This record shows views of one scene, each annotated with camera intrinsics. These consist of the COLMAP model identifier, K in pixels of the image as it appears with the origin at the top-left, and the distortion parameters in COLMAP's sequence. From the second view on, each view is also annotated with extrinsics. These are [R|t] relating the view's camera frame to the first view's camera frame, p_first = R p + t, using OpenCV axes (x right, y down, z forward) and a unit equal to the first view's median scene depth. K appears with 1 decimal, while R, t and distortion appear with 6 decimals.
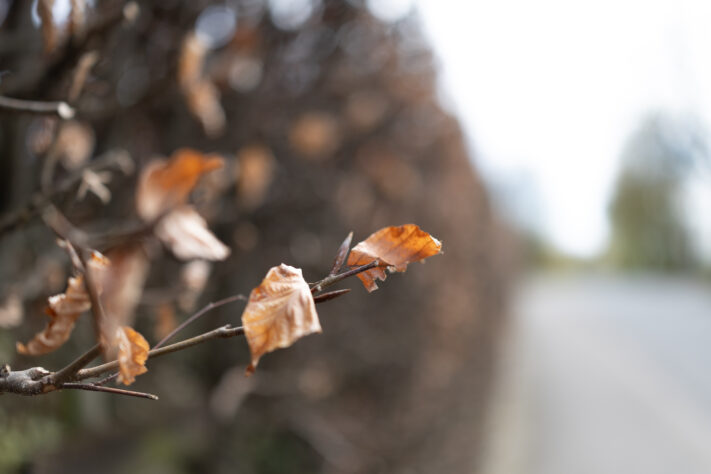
lens RADIAL K [[683.9, 0, 355.5], [0, 683.9, 237.0], [0, 0, 1]] dist [0.017944, -0.007125]
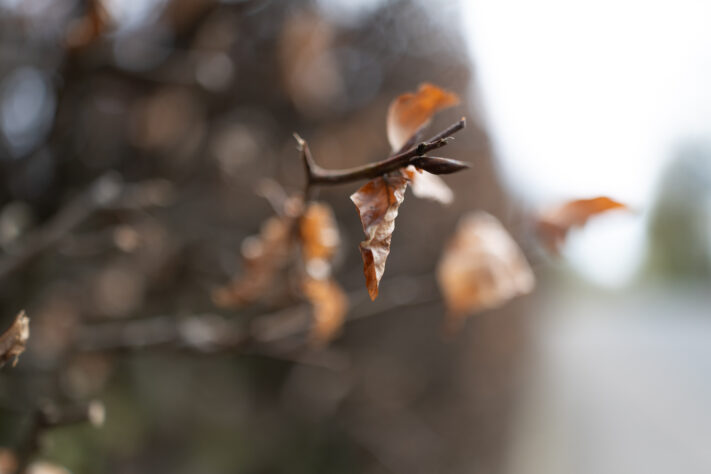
lens RADIAL K [[683.9, 0, 355.5], [0, 683.9, 237.0], [0, 0, 1]] dist [0.017944, -0.007125]
pose [[0.999357, 0.021362, -0.028792, -0.243129], [-0.021990, 0.999523, -0.021688, 0.086385], [0.028314, 0.022308, 0.999350, 0.038395]]
